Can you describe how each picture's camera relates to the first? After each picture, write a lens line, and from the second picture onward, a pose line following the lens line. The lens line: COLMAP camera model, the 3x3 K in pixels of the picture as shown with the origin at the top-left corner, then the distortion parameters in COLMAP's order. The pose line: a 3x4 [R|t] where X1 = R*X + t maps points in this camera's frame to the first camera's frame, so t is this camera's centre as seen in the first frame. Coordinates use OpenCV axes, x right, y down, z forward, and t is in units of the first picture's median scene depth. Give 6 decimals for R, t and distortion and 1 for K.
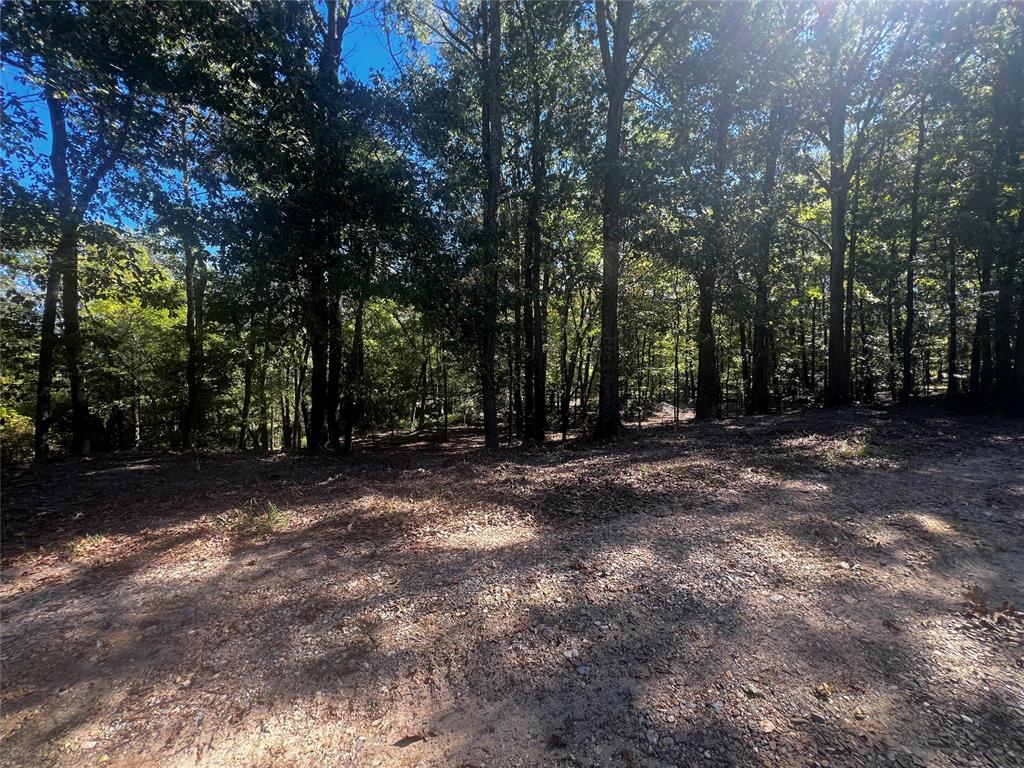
lens RADIAL K [[409.5, 0, 510.0], [0, 409.5, 379.7], [0, 0, 1]] dist [0.000987, -0.000074]
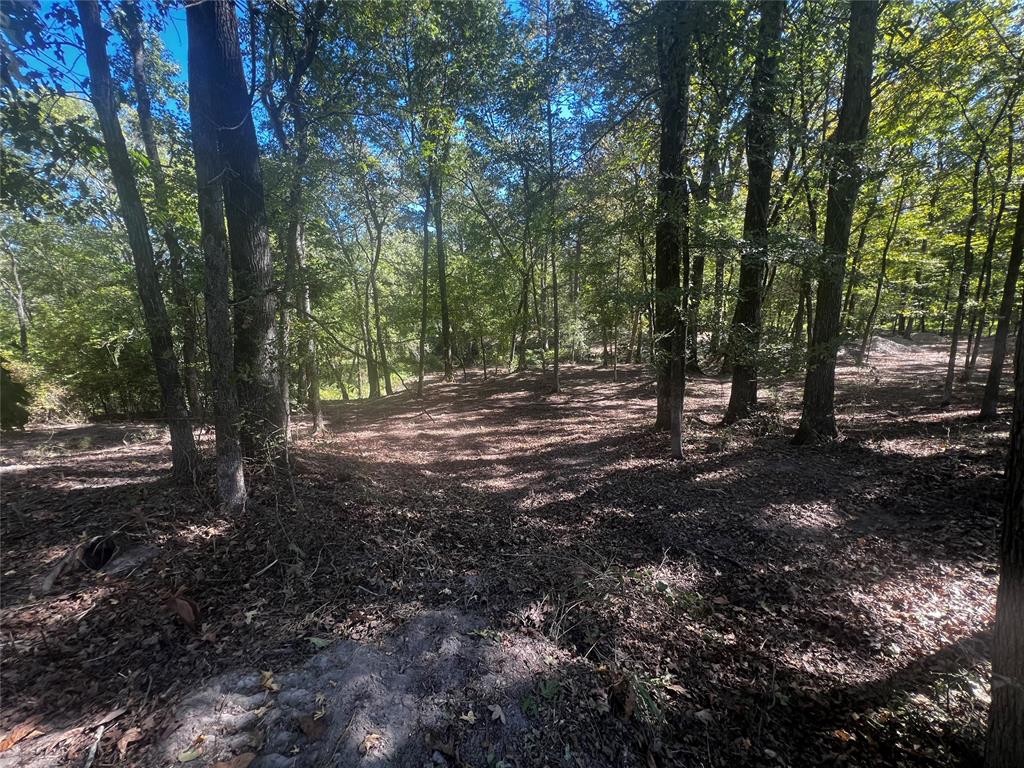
lens RADIAL K [[409.5, 0, 511.9], [0, 409.5, 378.8], [0, 0, 1]] dist [0.000987, -0.000074]
pose [[0.970352, 0.027174, -0.240163, -0.272250], [0.011090, 0.987607, 0.156553, 0.086302], [0.241441, -0.154575, 0.958025, 1.417095]]
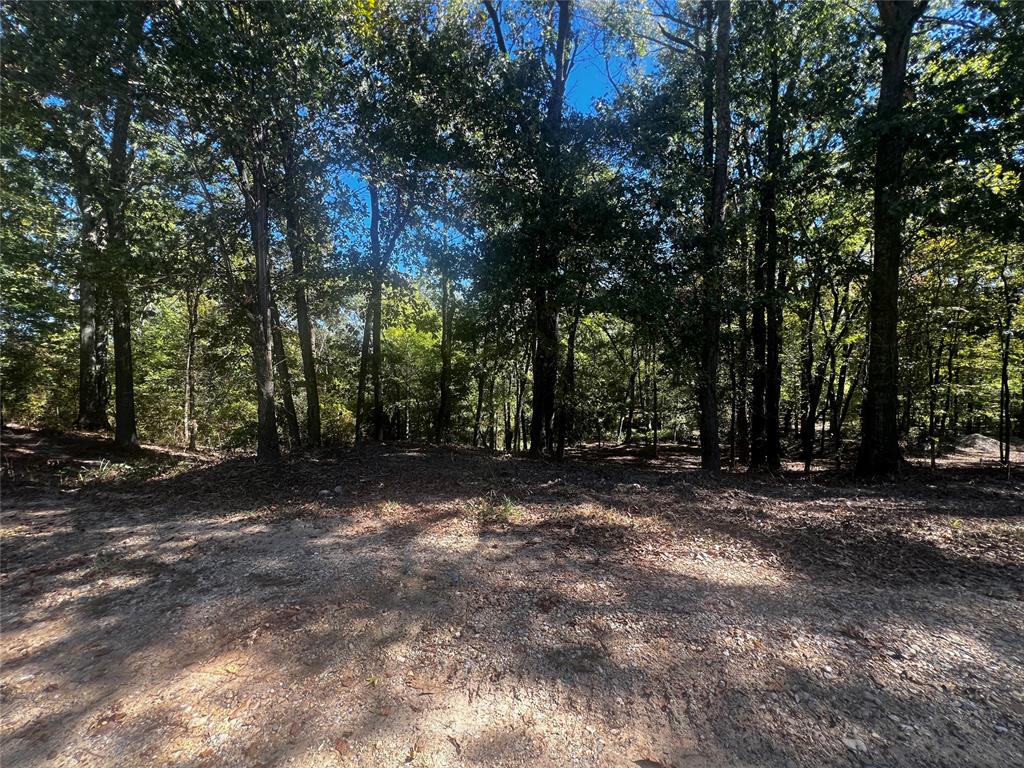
lens RADIAL K [[409.5, 0, 513.0], [0, 409.5, 379.8], [0, 0, 1]] dist [0.000987, -0.000074]
pose [[0.883317, 0.012294, -0.468615, -0.013816], [-0.026646, 0.999357, -0.024010, 0.000401], [0.468019, 0.033695, 0.883076, -0.006057]]
